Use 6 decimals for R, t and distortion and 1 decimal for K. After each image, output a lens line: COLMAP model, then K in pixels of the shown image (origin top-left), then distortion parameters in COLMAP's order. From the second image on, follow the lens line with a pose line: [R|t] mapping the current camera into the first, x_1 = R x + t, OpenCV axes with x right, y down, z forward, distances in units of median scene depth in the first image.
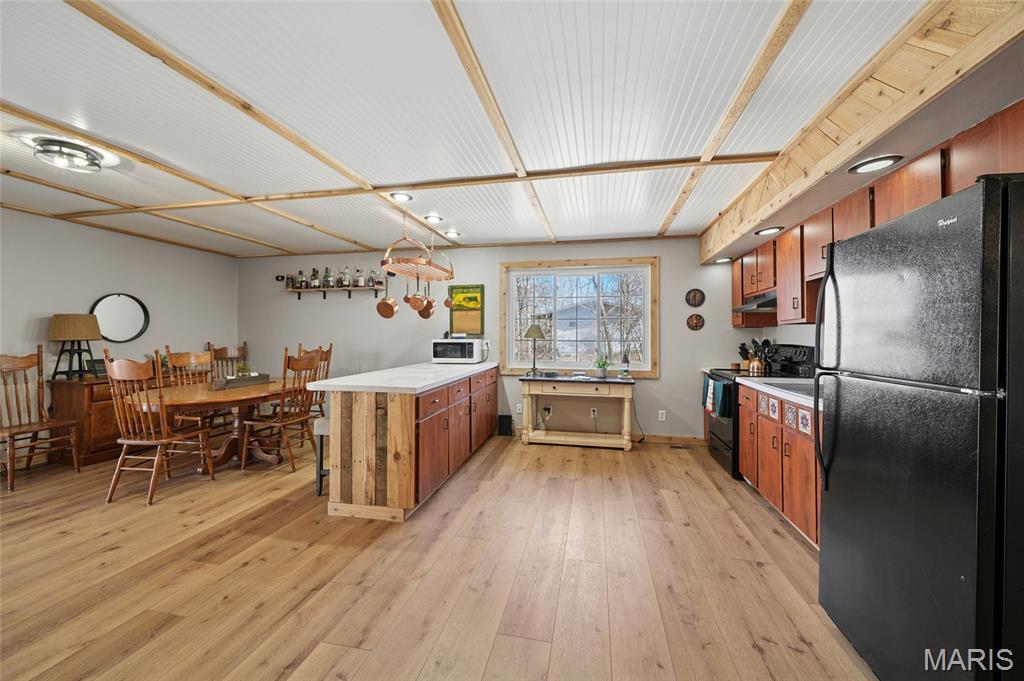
lens RADIAL K [[388.6, 0, 510.5], [0, 388.6, 336.7], [0, 0, 1]] dist [-0.000595, -0.000110]
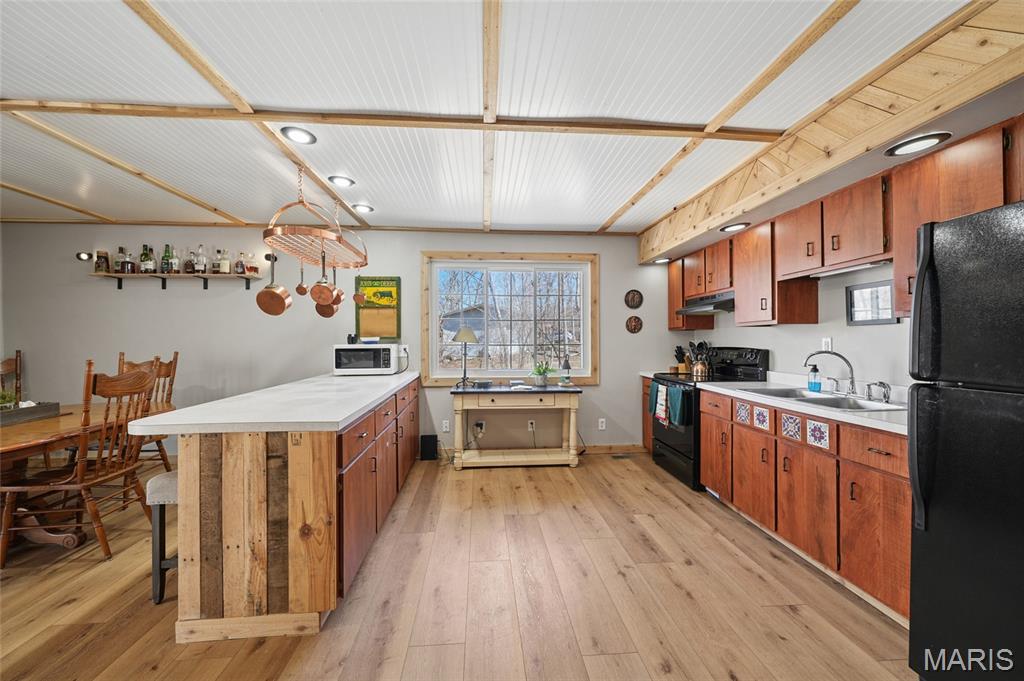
lens RADIAL K [[382.9, 0, 508.8], [0, 382.9, 343.4], [0, 0, 1]] dist [-0.002346, -0.000171]
pose [[0.959060, -0.007036, 0.283115, -0.110127], [0.004683, 0.999949, 0.008987, -0.001211], [-0.283164, -0.007293, 0.959044, 0.229881]]
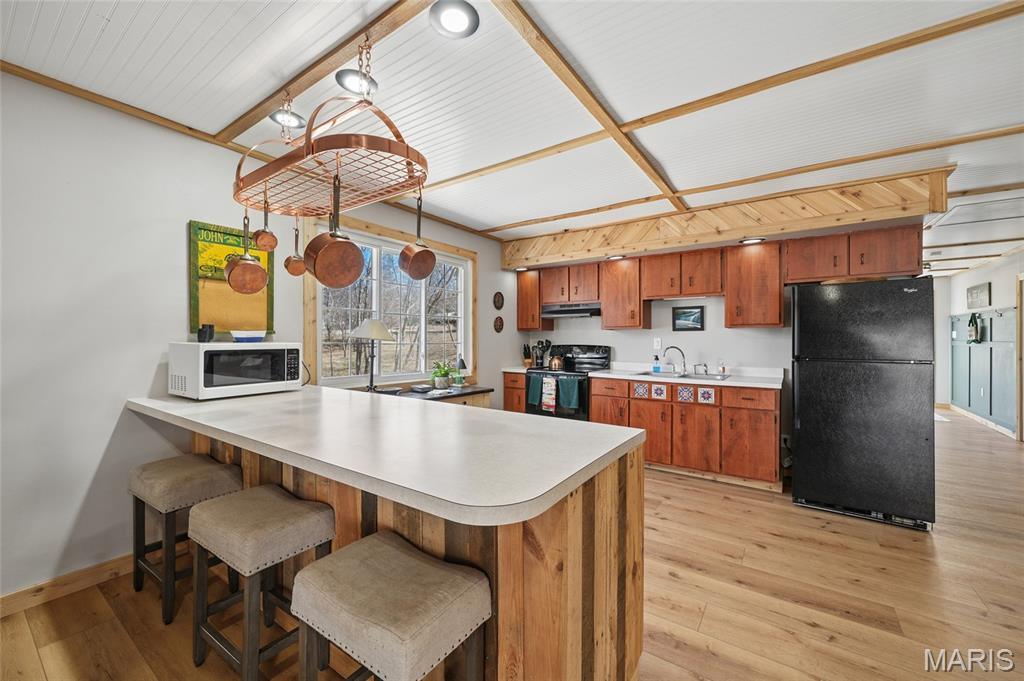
lens RADIAL K [[404.8, 0, 512.1], [0, 404.8, 342.8], [0, 0, 1]] dist [0.000228, 0.000038]
pose [[0.384786, -0.006902, 0.922980, -0.625377], [-0.003609, 0.999953, 0.008983, 0.001801], [-0.922999, -0.006788, 0.384744, 0.699295]]
